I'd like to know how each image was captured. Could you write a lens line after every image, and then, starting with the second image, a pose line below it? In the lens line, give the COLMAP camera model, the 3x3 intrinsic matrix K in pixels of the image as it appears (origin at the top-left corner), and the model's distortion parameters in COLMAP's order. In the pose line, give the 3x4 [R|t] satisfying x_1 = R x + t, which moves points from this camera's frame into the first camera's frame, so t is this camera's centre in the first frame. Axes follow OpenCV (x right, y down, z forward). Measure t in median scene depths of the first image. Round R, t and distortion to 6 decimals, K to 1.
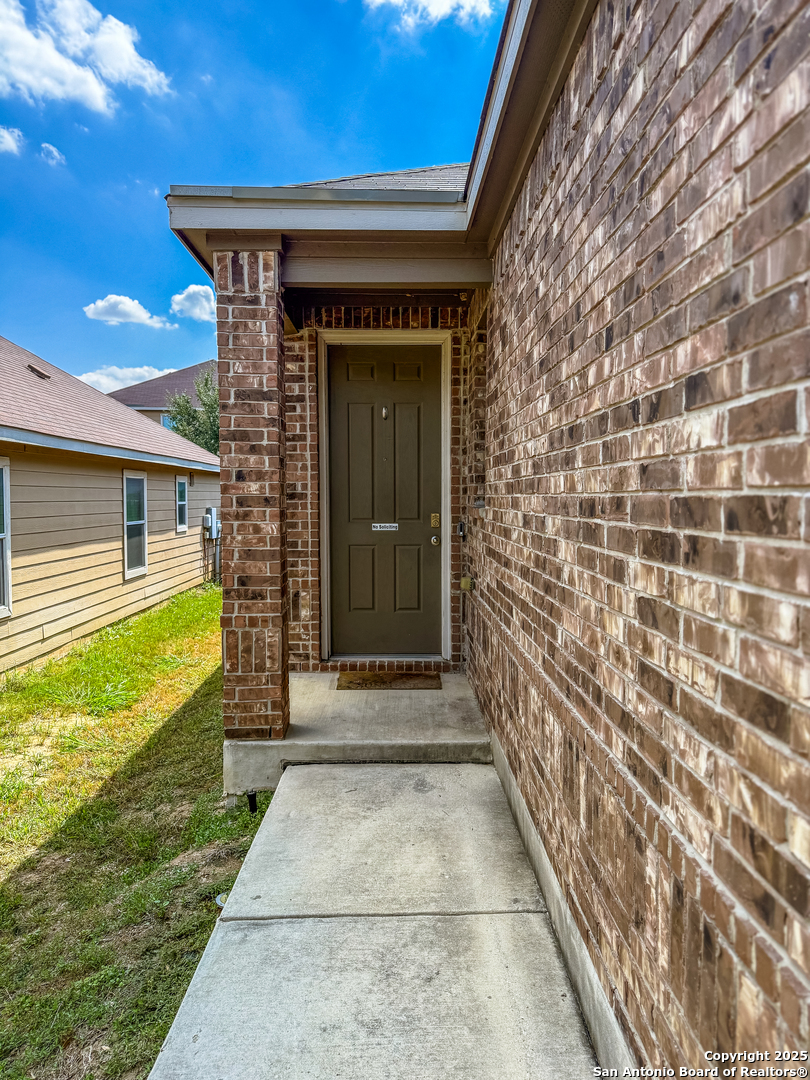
lens RADIAL K [[758.4, 0, 405.0], [0, 758.4, 540.0], [0, 0, 1]] dist [0.087694, -0.136974]
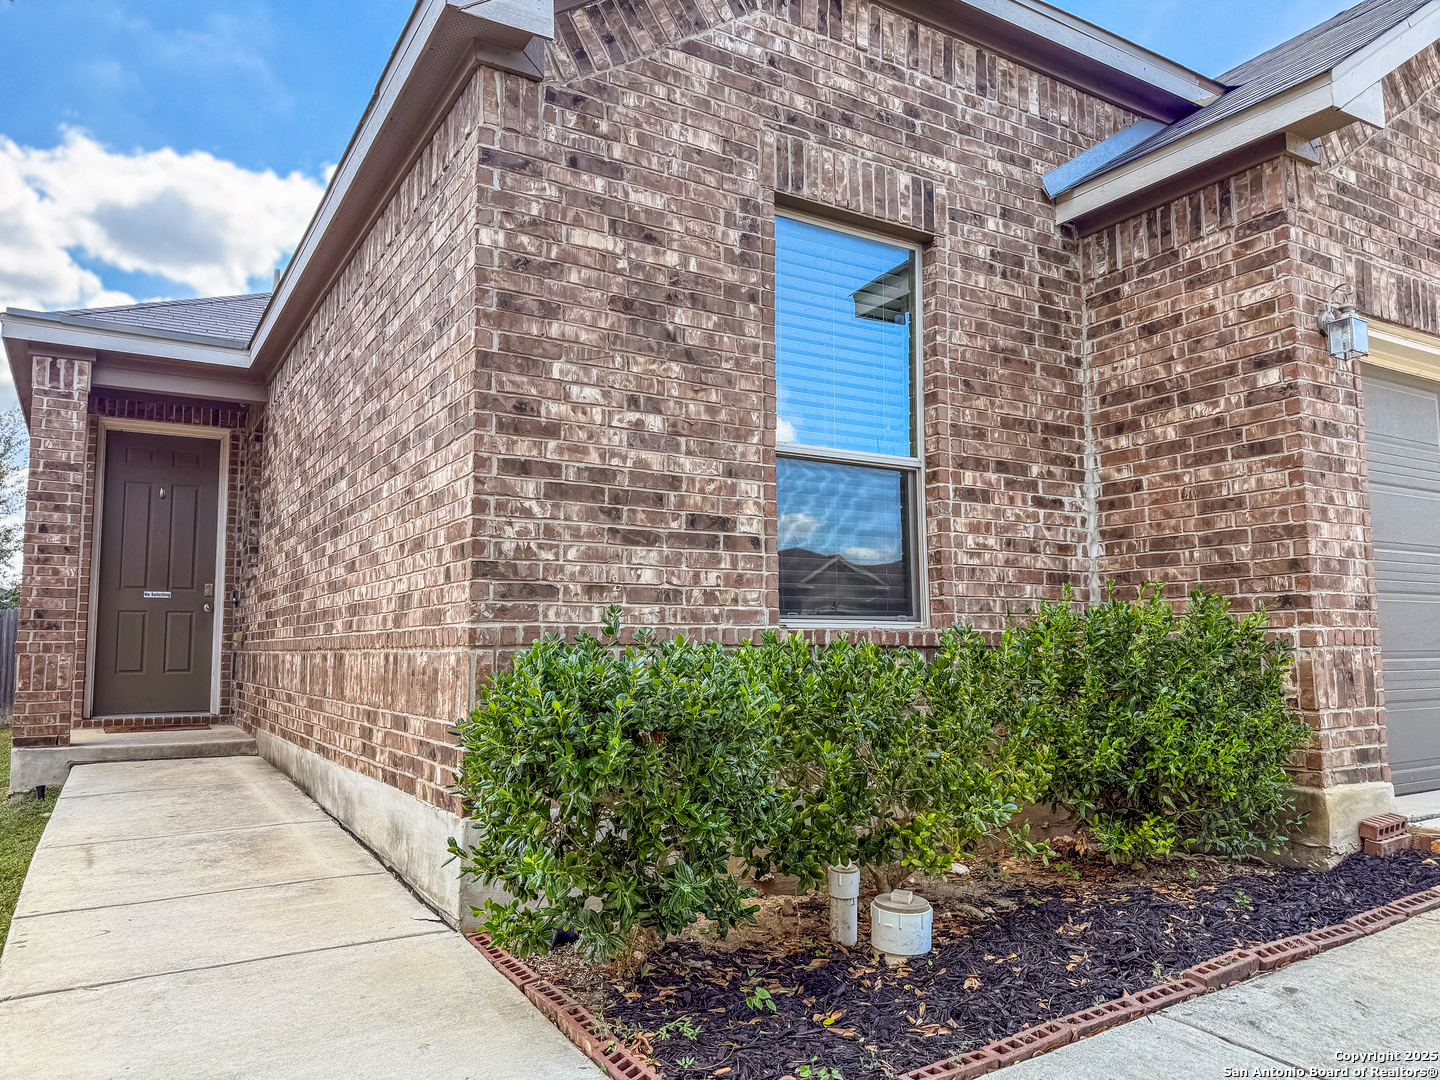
lens RADIAL K [[1012.5, 0, 716.2], [0, 1012.5, 552.4], [0, 0, 1]] dist [0.100248, -0.138679]
pose [[0.865111, 0.042039, 0.499815, -0.102700], [0.034746, 0.989065, -0.143330, 0.228630], [-0.500375, 0.141363, 0.854190, -0.960527]]
